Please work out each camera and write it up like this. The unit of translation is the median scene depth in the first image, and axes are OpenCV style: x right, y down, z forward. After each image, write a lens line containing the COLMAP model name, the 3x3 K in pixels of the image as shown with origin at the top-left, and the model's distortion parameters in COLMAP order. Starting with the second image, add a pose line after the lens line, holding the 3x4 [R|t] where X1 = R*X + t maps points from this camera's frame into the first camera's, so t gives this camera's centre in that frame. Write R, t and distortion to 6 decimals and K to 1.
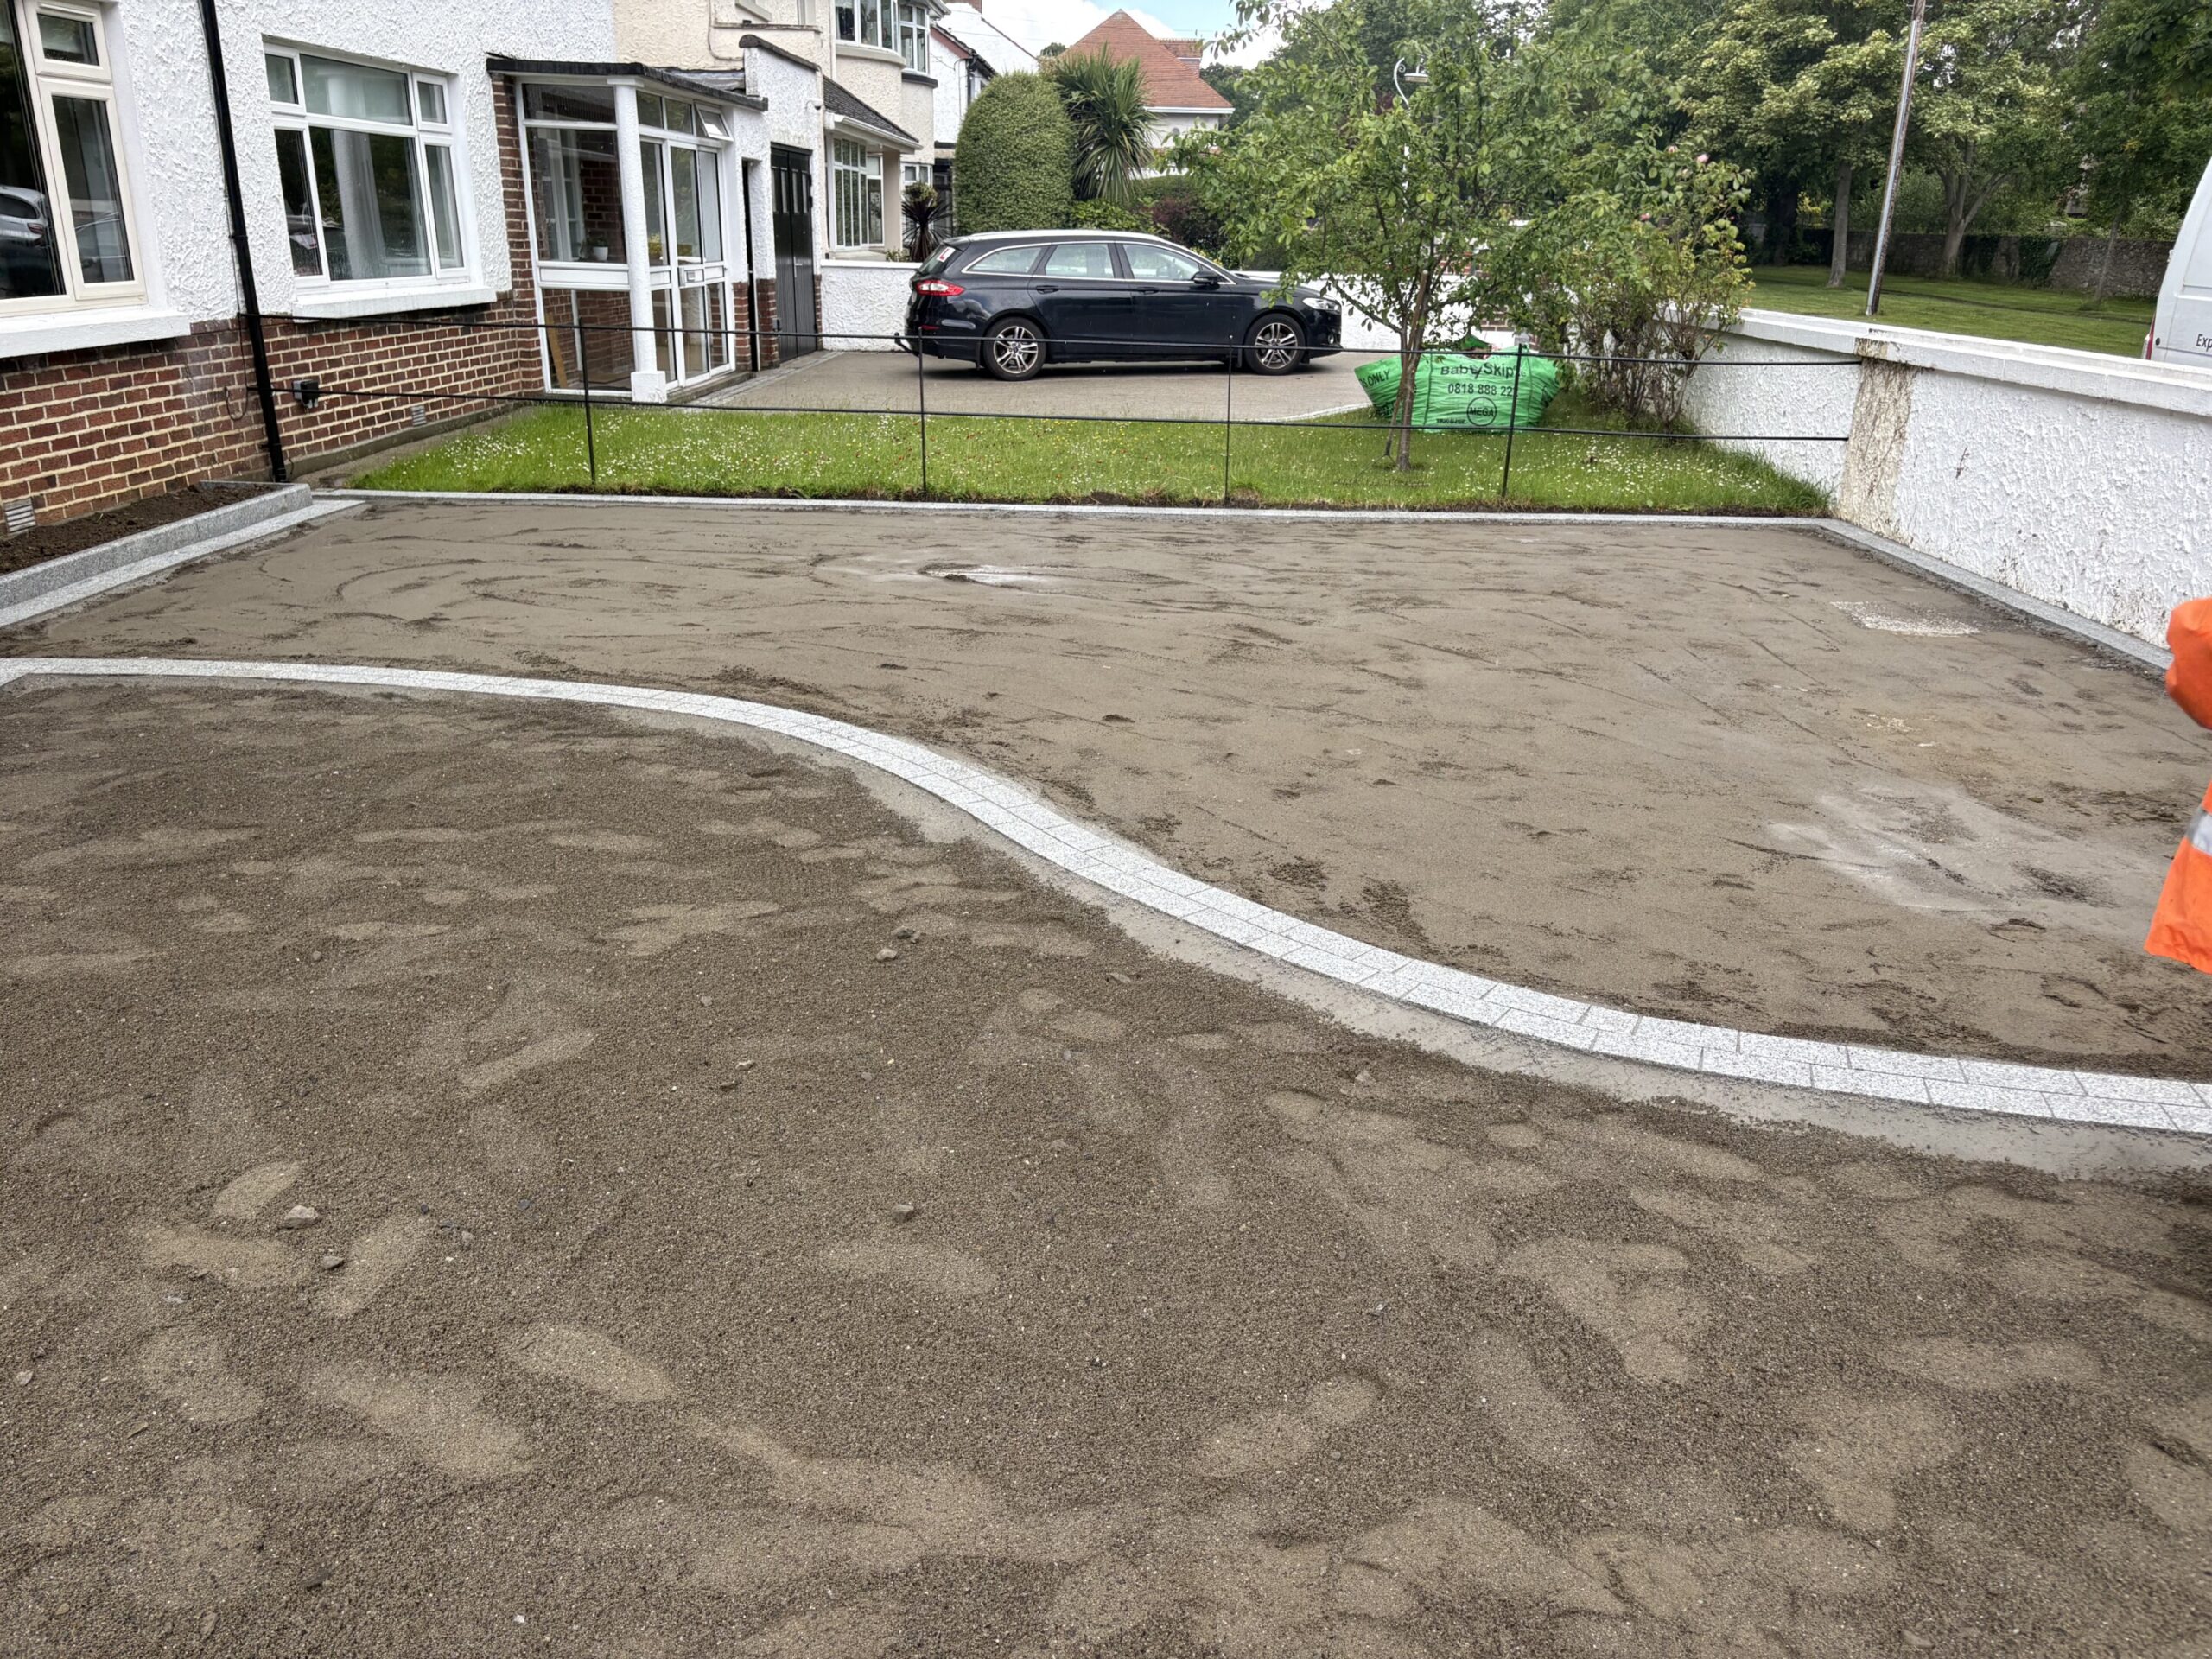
lens RADIAL K [[1704.4, 0, 1106.0], [0, 1704.4, 829.5], [0, 0, 1]] dist [0.002182, 0.001152]
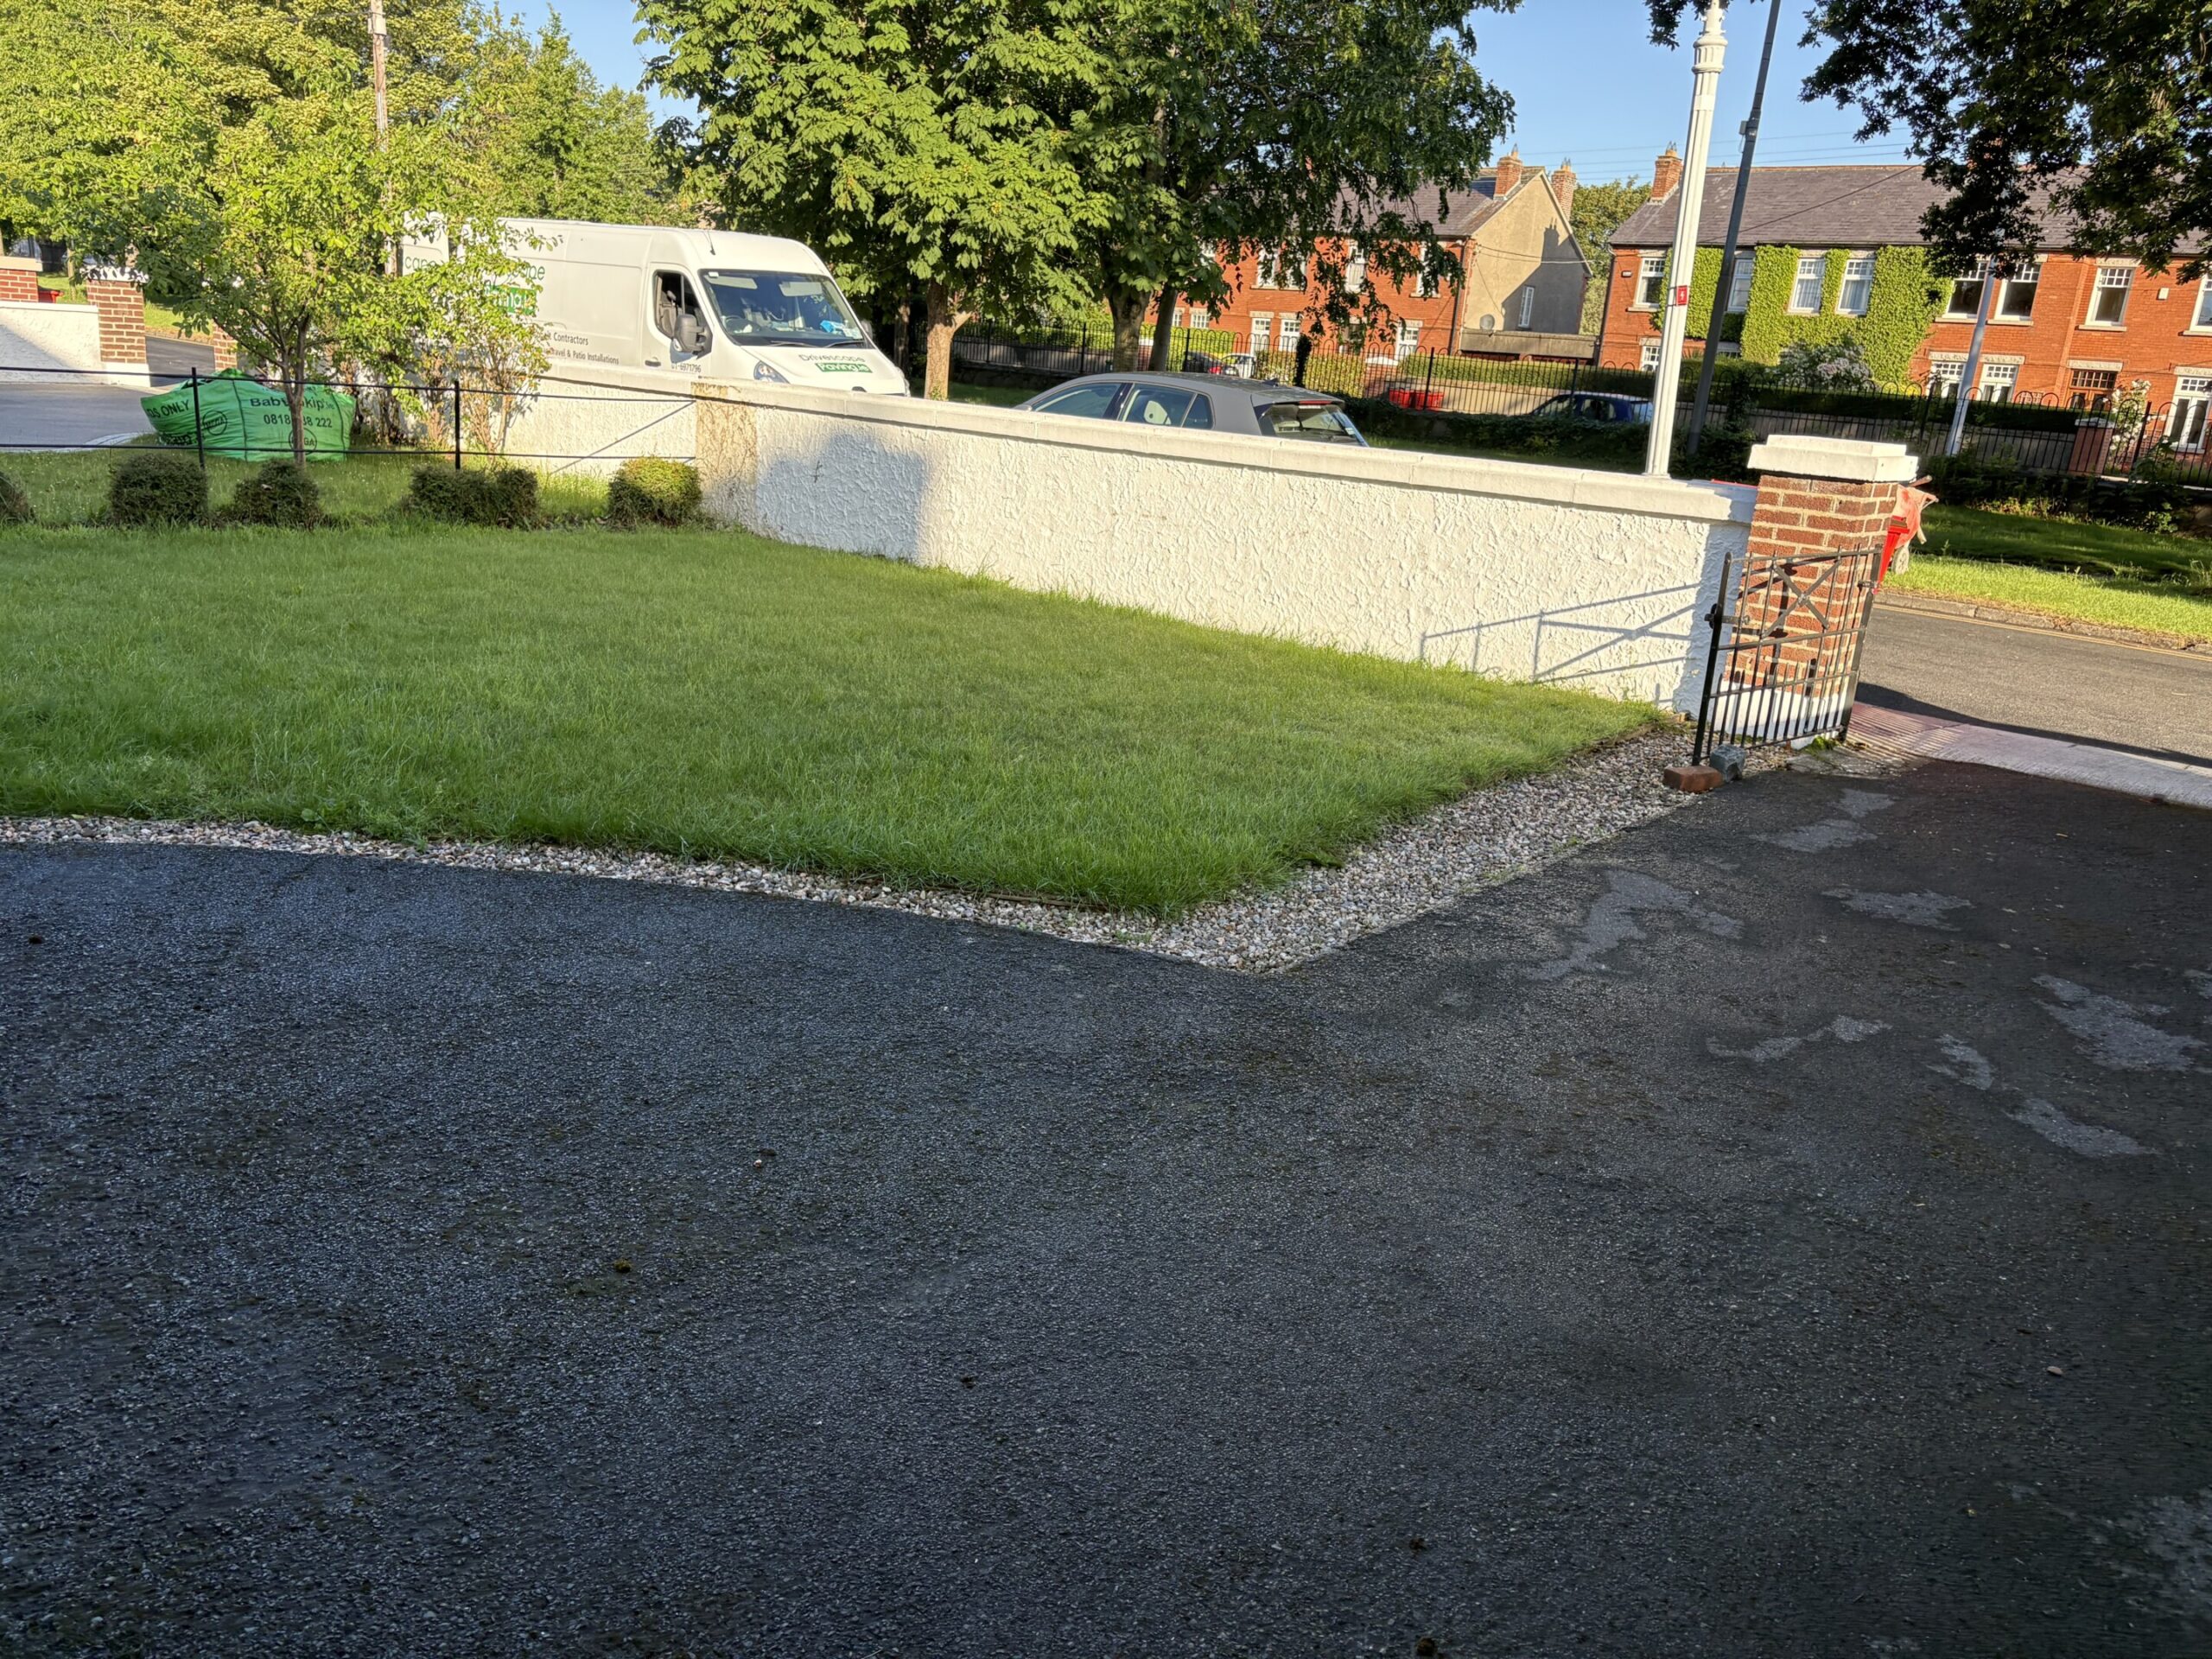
lens RADIAL K [[1670.8, 0, 1097.6], [0, 1670.8, 832.0], [0, 0, 1]] dist [0.054425, -0.060557]
pose [[0.634975, -0.182875, 0.750575, -0.303116], [0.195518, 0.977989, 0.072878, 0.019409], [-0.747382, 0.100475, 0.656754, -0.059943]]
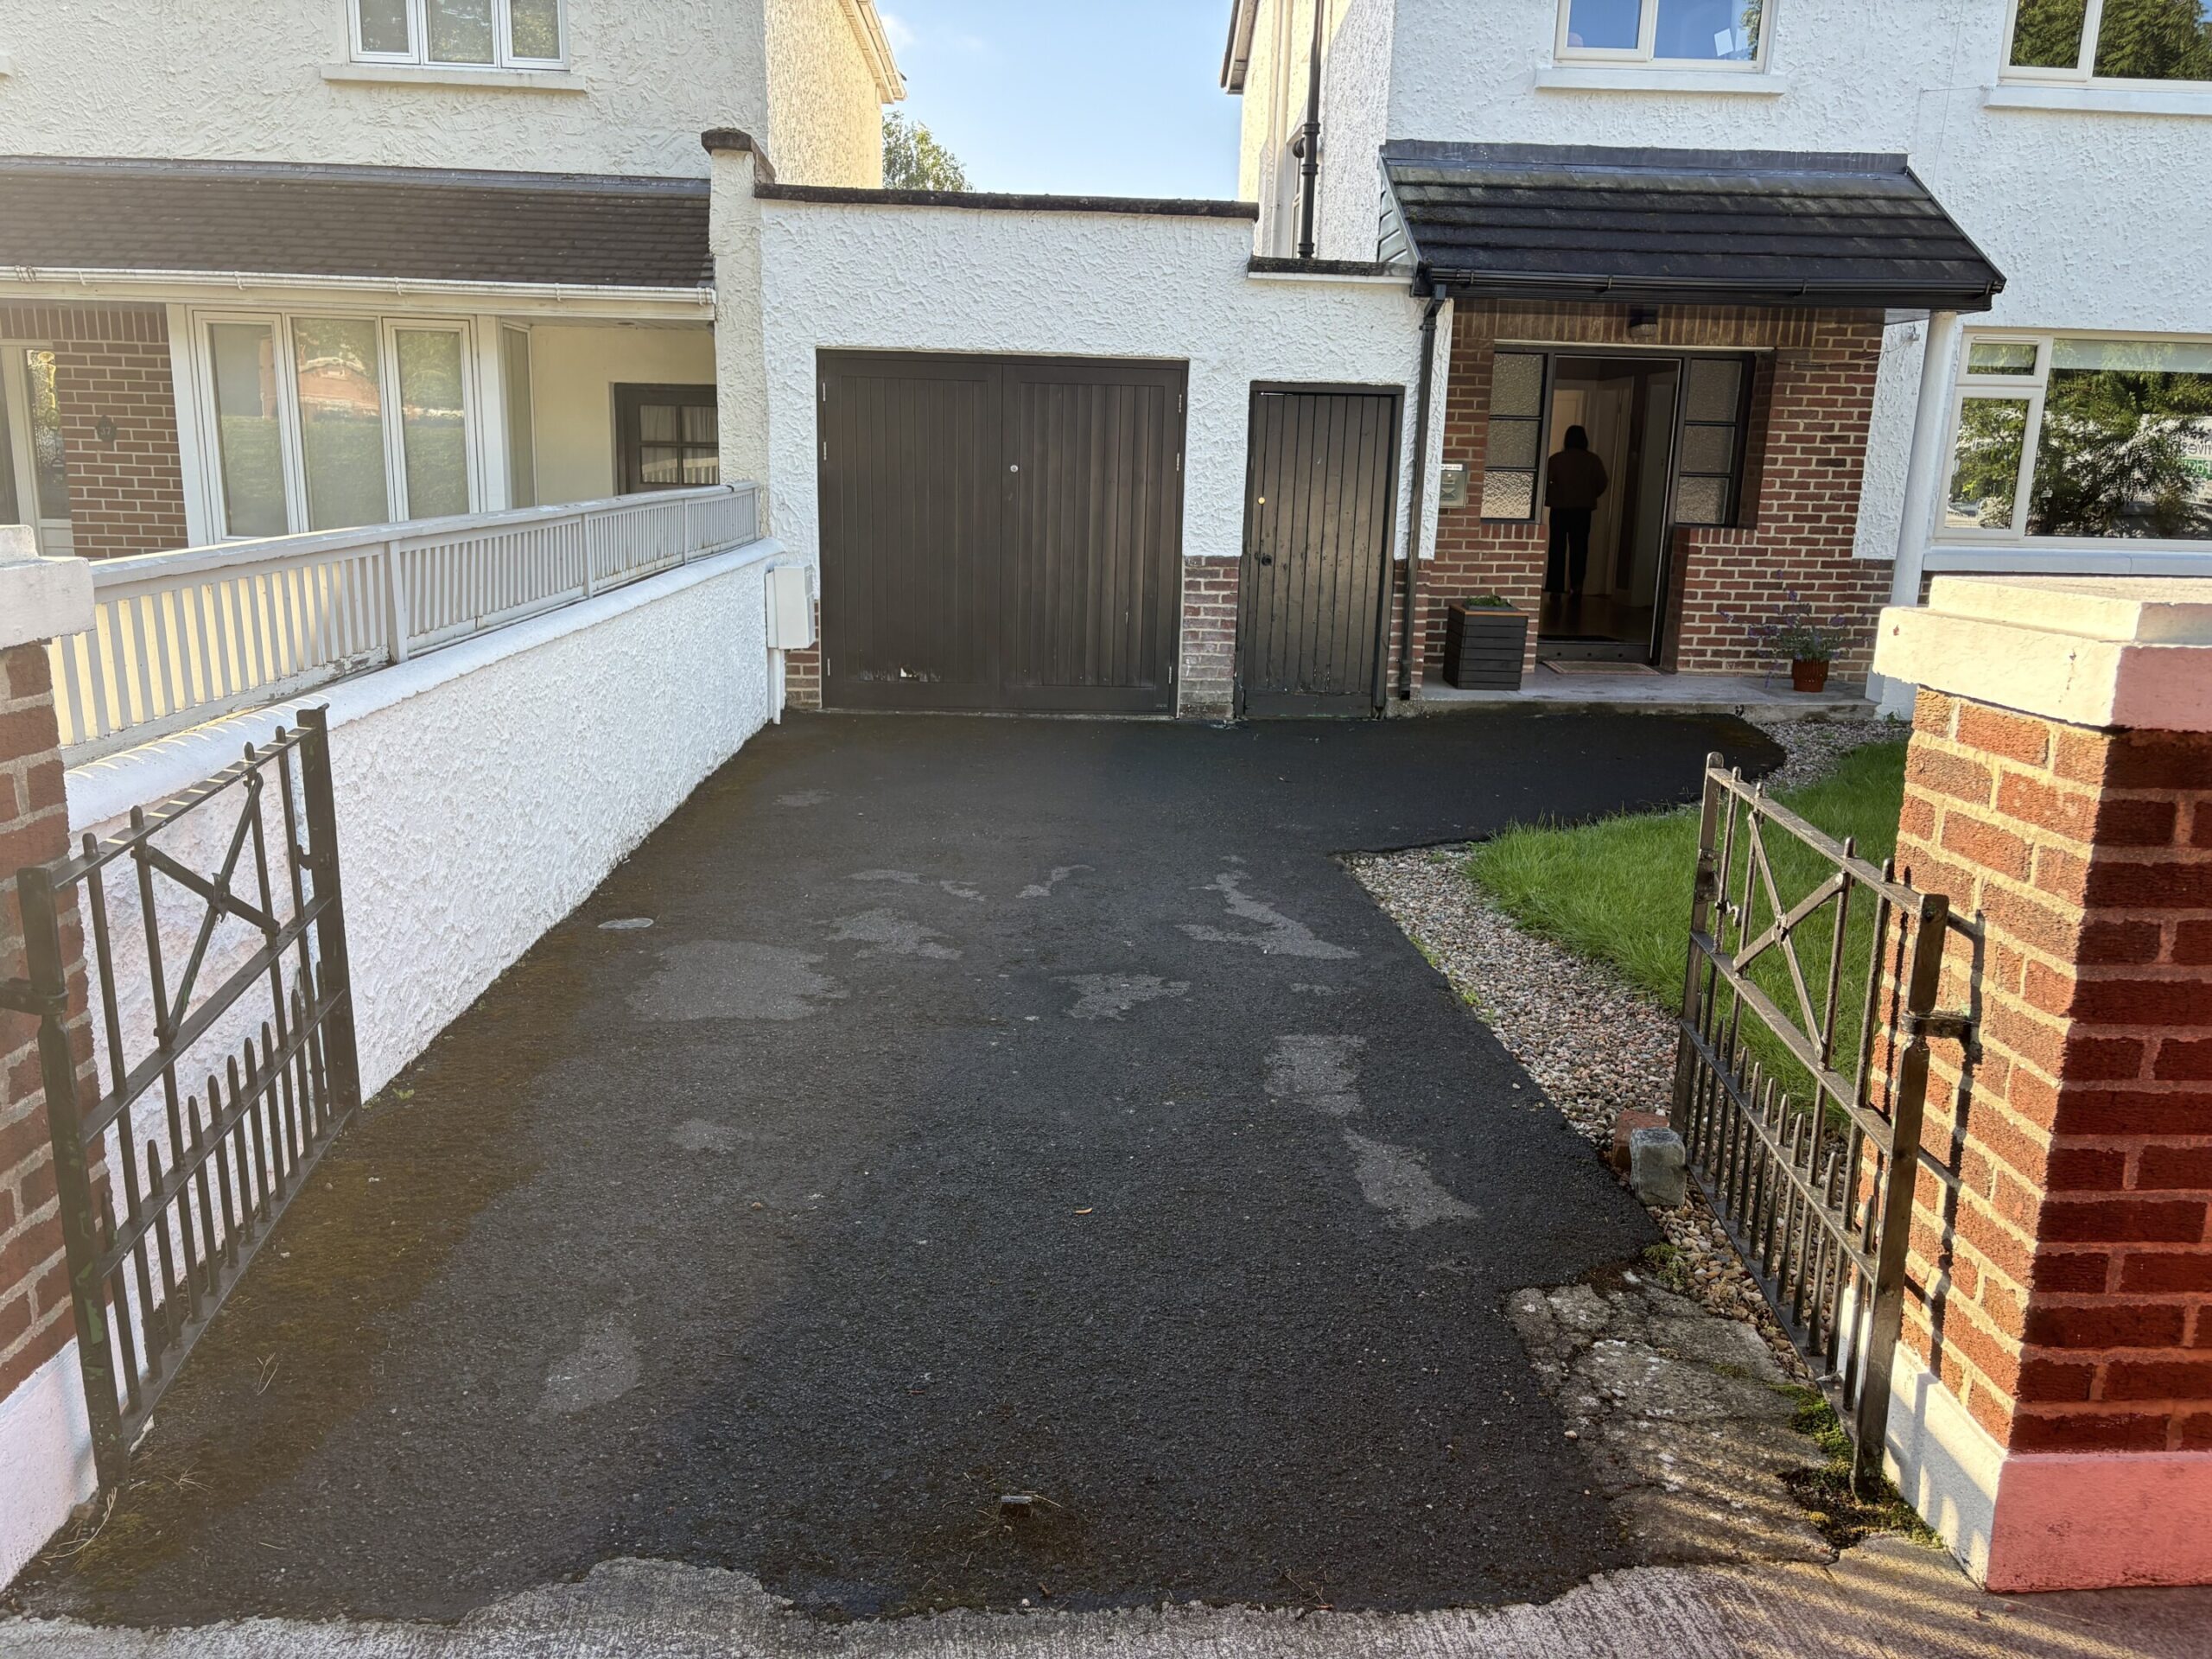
lens RADIAL K [[1653.2, 0, 1107.9], [0, 1653.2, 837.3], [0, 0, 1]] dist [0.018743, 0.004188]
pose [[0.076801, 0.208417, -0.975020, 0.474942], [-0.358388, 0.918320, 0.168067, 0.012728], [0.930408, 0.336528, 0.145223, -0.002155]]
